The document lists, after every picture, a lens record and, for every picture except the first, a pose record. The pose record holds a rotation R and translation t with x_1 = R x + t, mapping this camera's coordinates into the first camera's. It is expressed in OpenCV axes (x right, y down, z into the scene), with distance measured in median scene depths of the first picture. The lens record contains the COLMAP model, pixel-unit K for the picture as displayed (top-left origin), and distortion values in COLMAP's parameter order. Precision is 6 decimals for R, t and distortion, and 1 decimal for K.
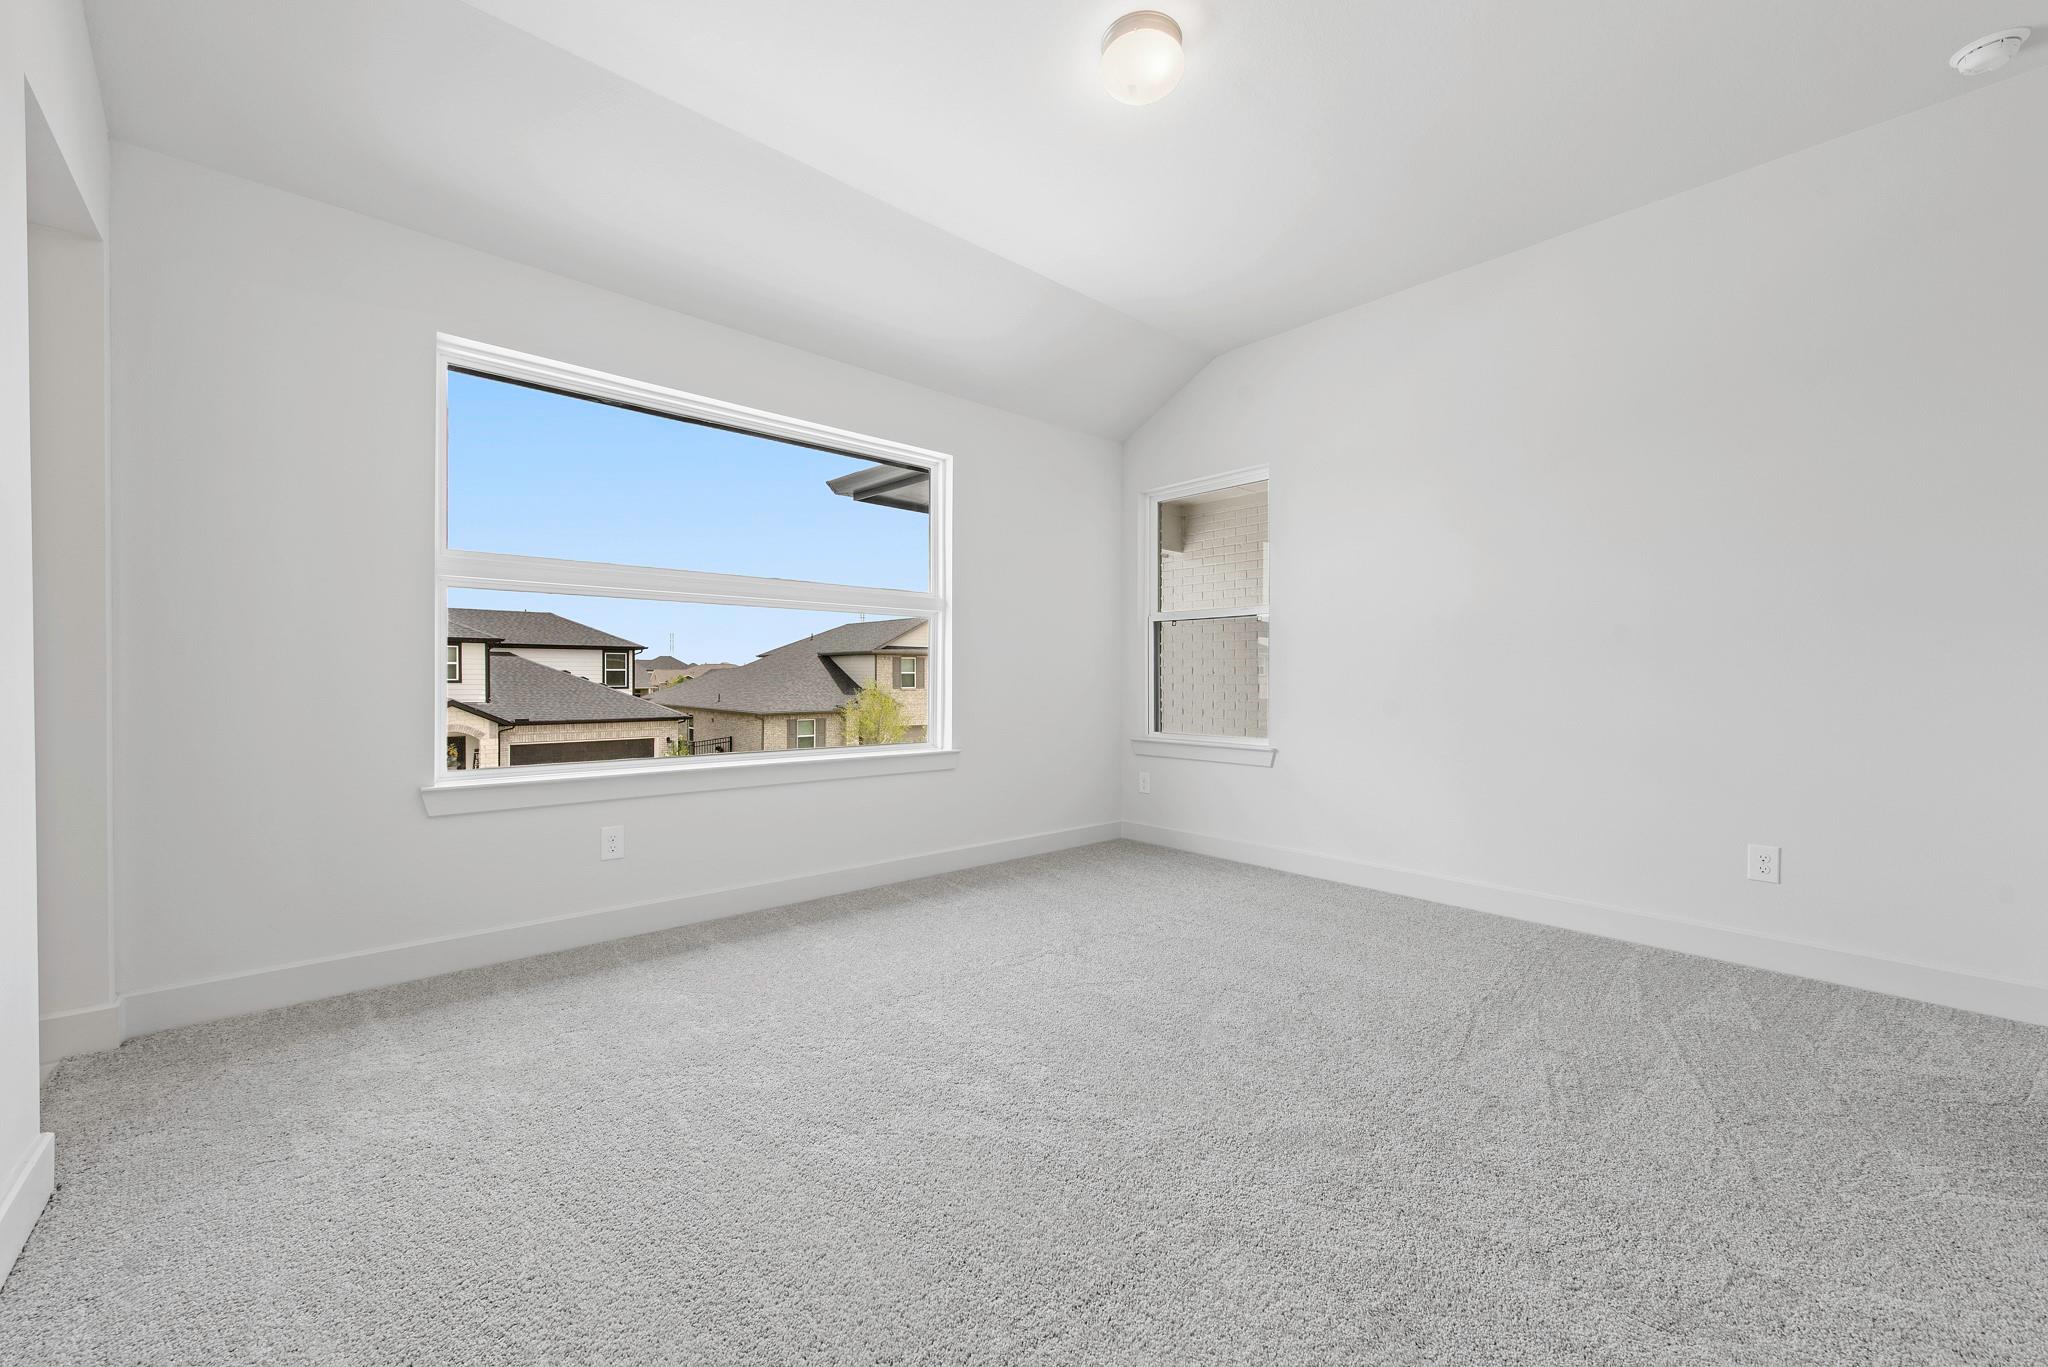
lens RADIAL K [[807.6, 0, 1028.9], [0, 807.6, 675.0], [0, 0, 1]] dist [0.007664, -0.000058]
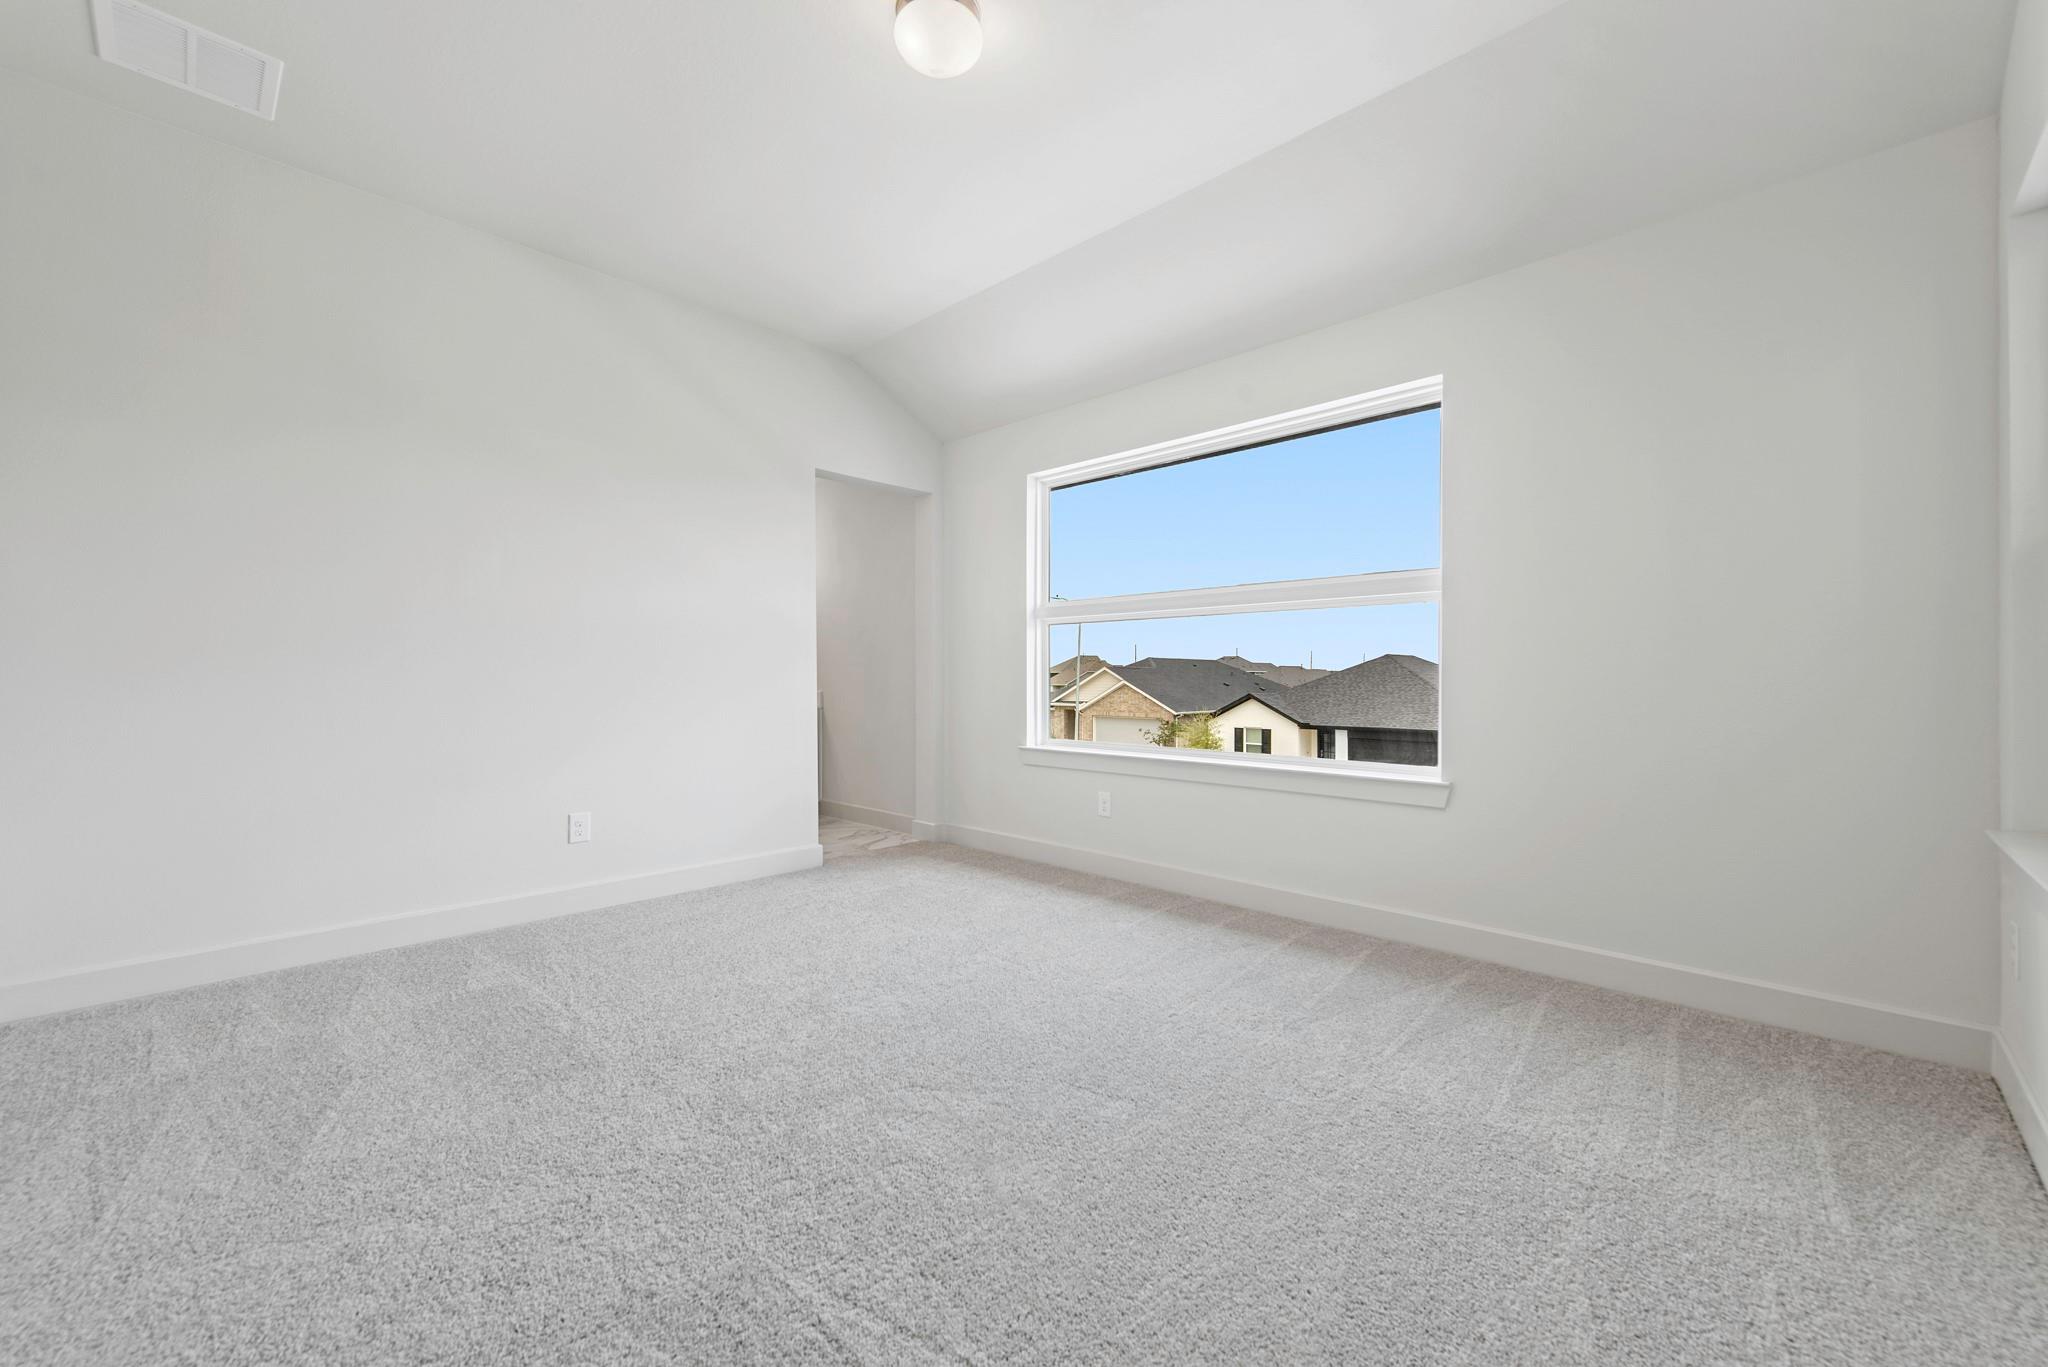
lens RADIAL K [[807.6, 0, 1028.9], [0, 807.6, 675.0], [0, 0, 1]] dist [0.007664, -0.000058]
pose [[0.062178, -0.013899, -0.997968, 0.866216], [-0.012236, 0.999817, -0.014687, 0.012653], [0.997990, 0.013124, 0.061997, 0.821846]]
